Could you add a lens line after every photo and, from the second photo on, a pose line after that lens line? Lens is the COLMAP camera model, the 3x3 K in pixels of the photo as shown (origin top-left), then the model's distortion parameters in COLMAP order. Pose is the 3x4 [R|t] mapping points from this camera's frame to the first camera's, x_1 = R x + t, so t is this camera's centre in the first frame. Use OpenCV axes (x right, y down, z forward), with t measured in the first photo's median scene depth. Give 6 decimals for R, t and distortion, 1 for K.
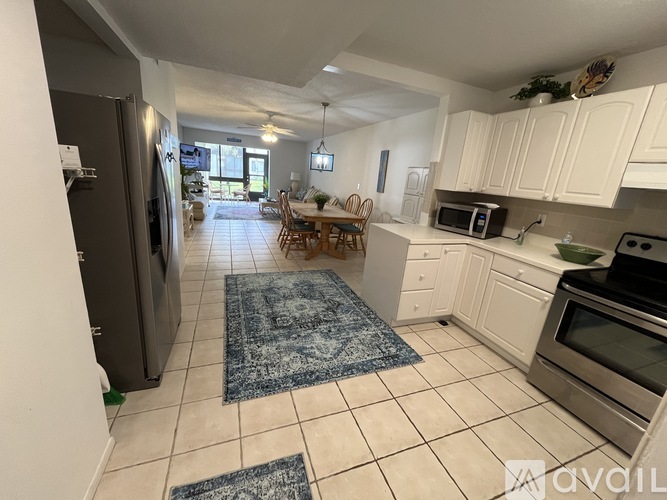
lens RADIAL K [[270.0, 0, 334.3], [0, 270.0, 249.3], [0, 0, 1]] dist [-0.001185, 0.000033]
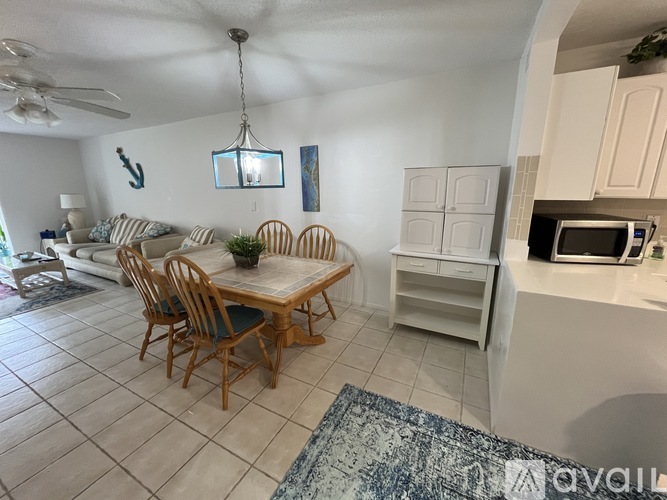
lens RADIAL K [[270.0, 0, 333.5], [0, 270.0, 247.7], [0, 0, 1]] dist [-0.001185, 0.000033]
pose [[0.737940, -0.237243, 0.631791, -0.293569], [0.248573, 0.965906, 0.072369, -0.217785], [-0.627420, 0.103642, 0.771753, 0.650526]]
